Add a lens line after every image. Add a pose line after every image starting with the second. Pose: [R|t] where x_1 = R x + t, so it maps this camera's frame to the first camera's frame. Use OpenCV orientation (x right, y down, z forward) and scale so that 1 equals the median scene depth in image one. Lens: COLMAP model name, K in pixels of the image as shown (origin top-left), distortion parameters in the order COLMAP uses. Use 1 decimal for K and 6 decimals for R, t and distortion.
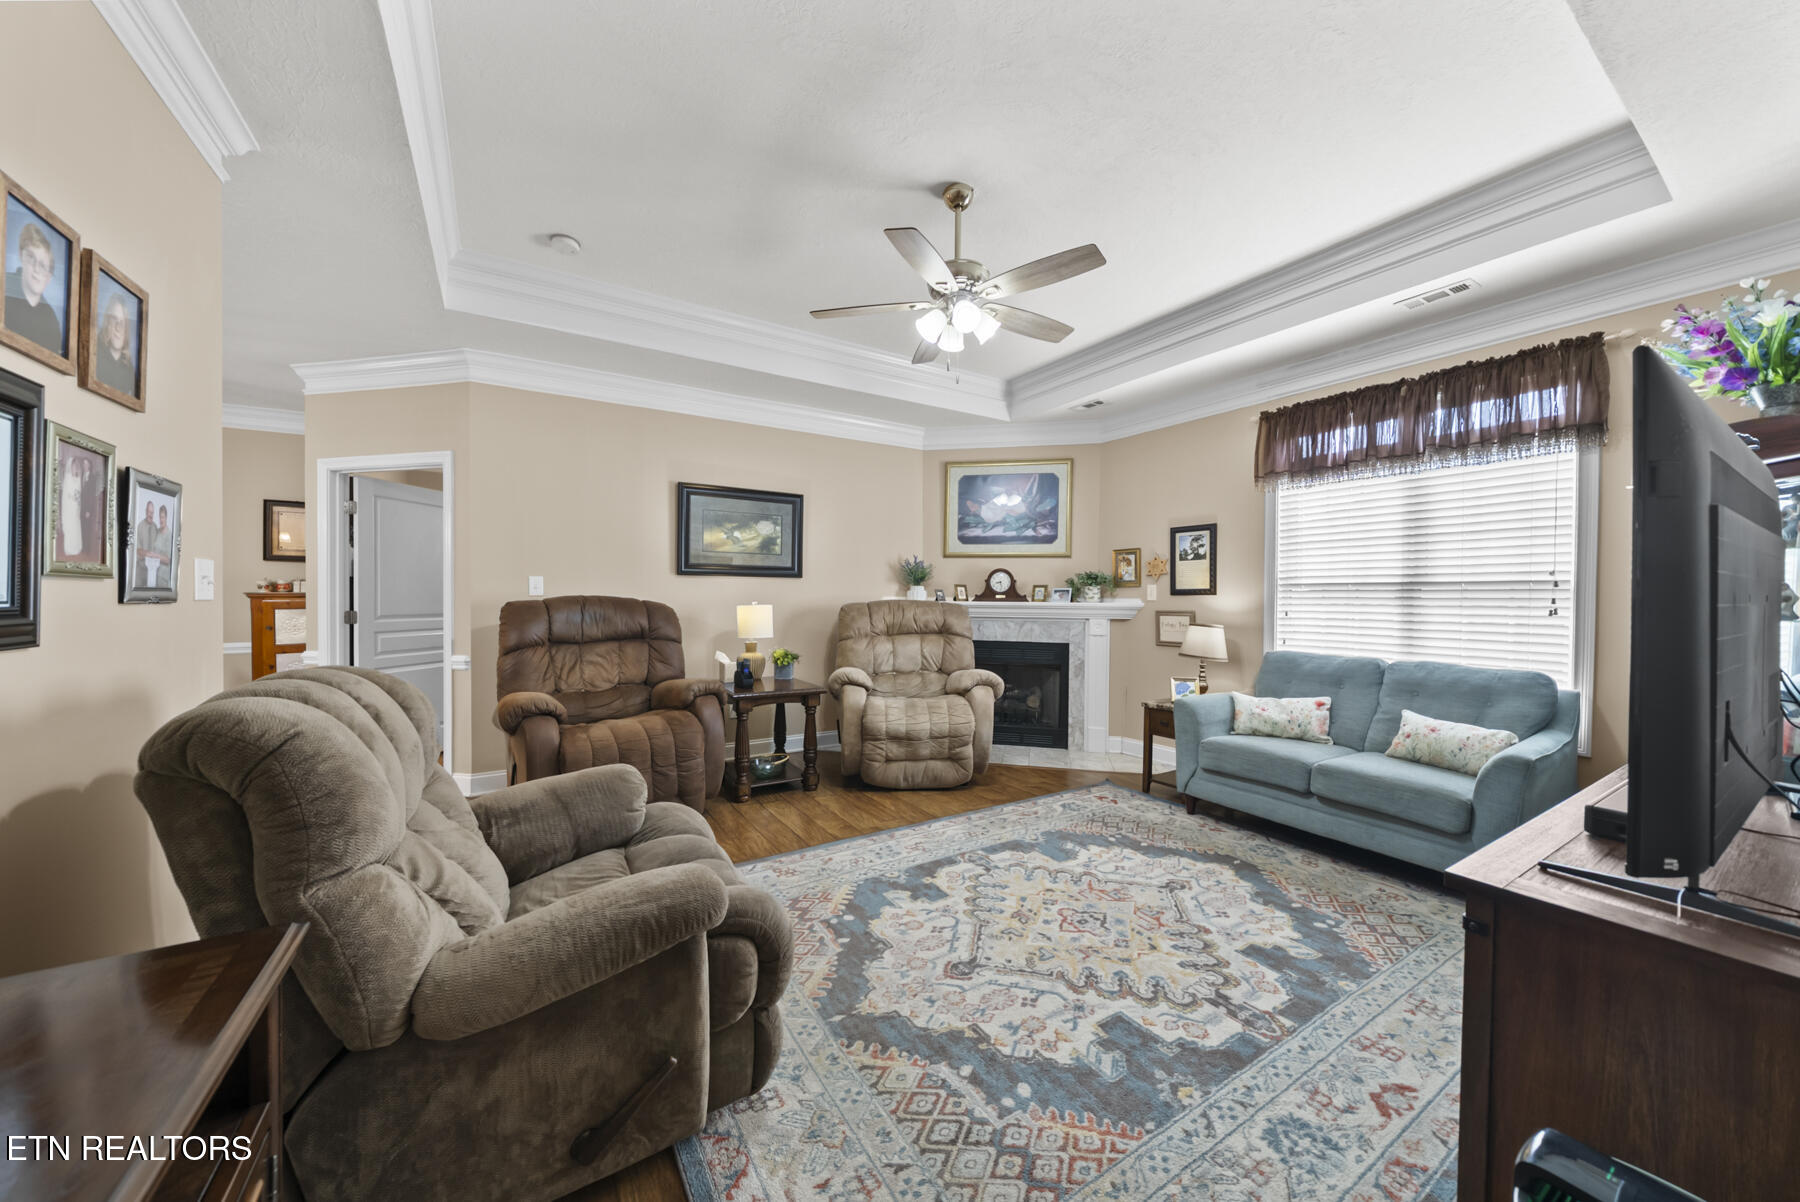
lens RADIAL K [[621.1, 0, 895.6], [0, 621.1, 602.8], [0, 0, 1]] dist [-0.002508, -0.000234]
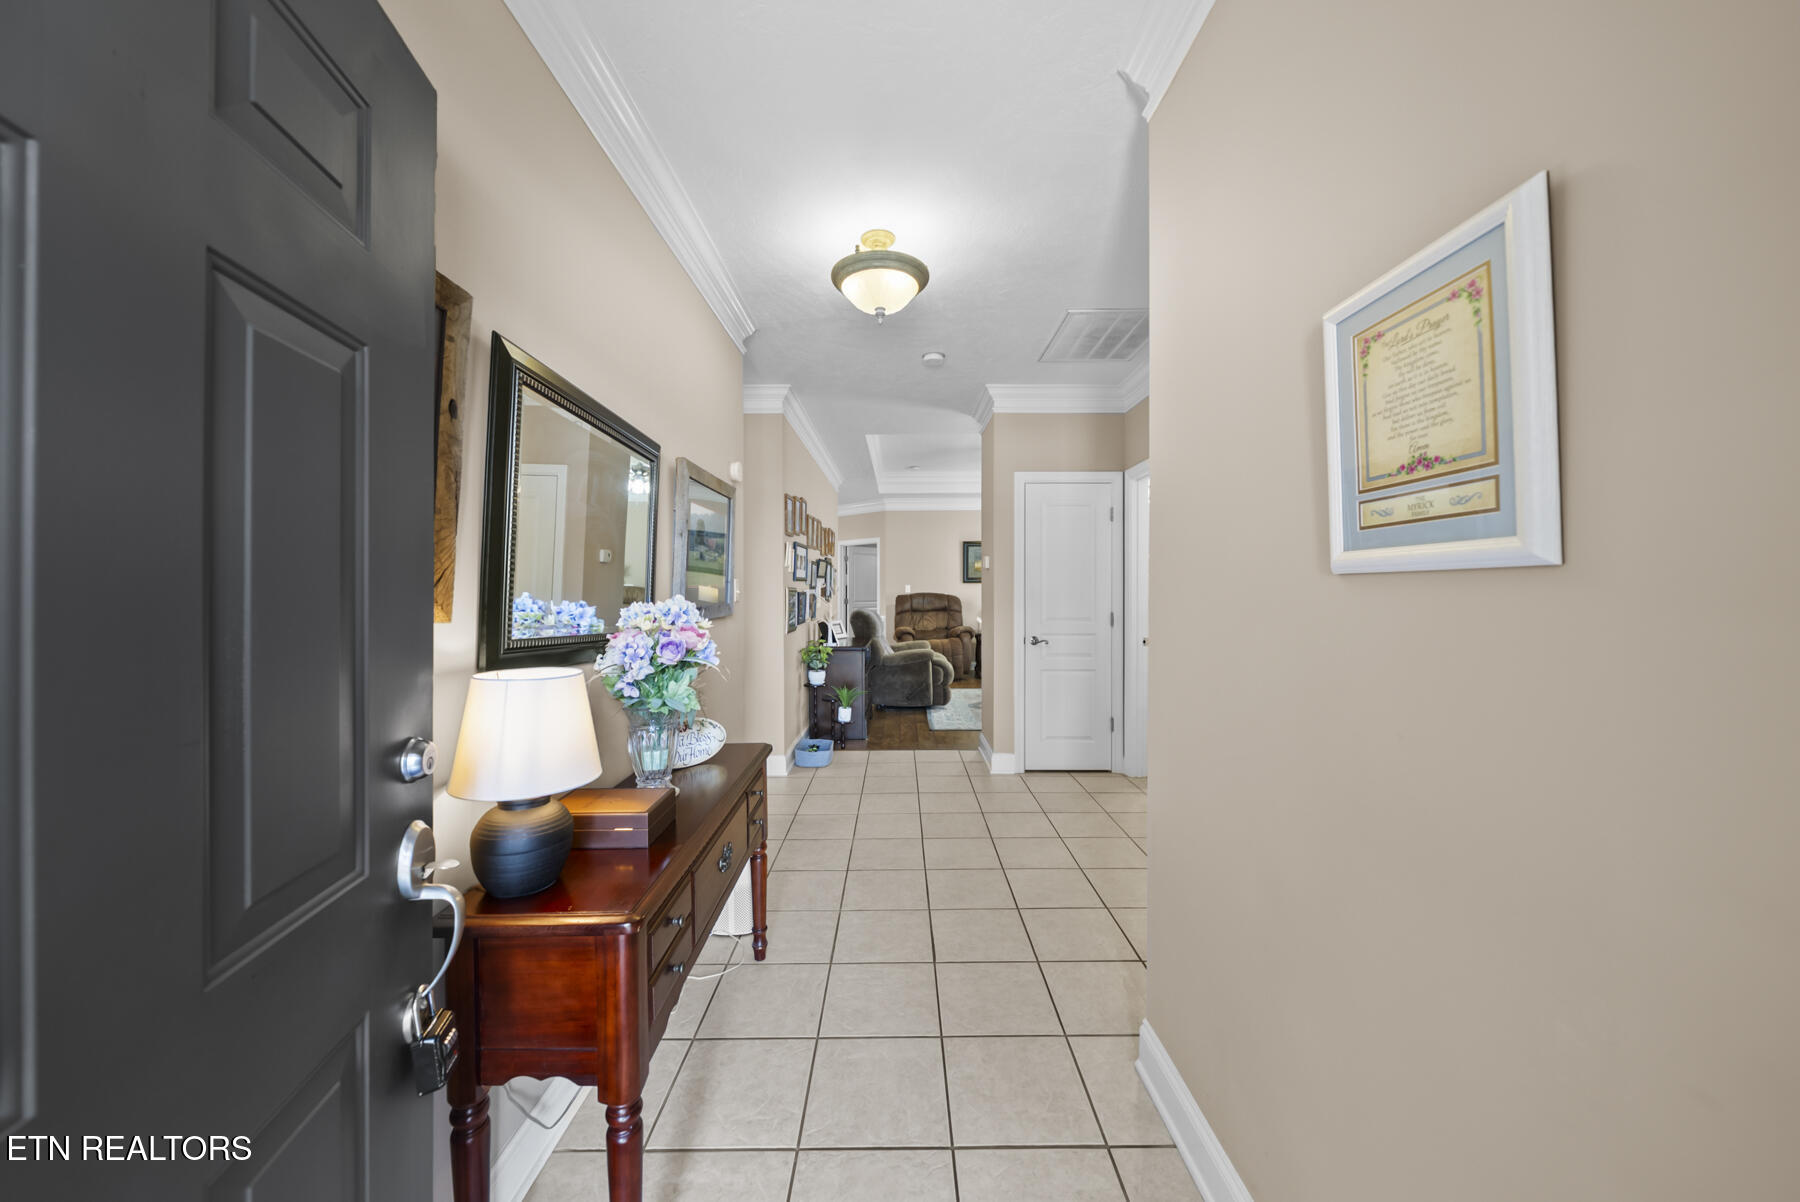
lens RADIAL K [[621.1, 0, 902.4], [0, 621.1, 586.1], [0, 0, 1]] dist [-0.002508, -0.000234]
pose [[0.849200, -0.008120, -0.528009, 1.267507], [-0.000274, 0.999875, -0.015818, 0.002994], [0.528072, 0.013577, 0.849091, -1.992105]]
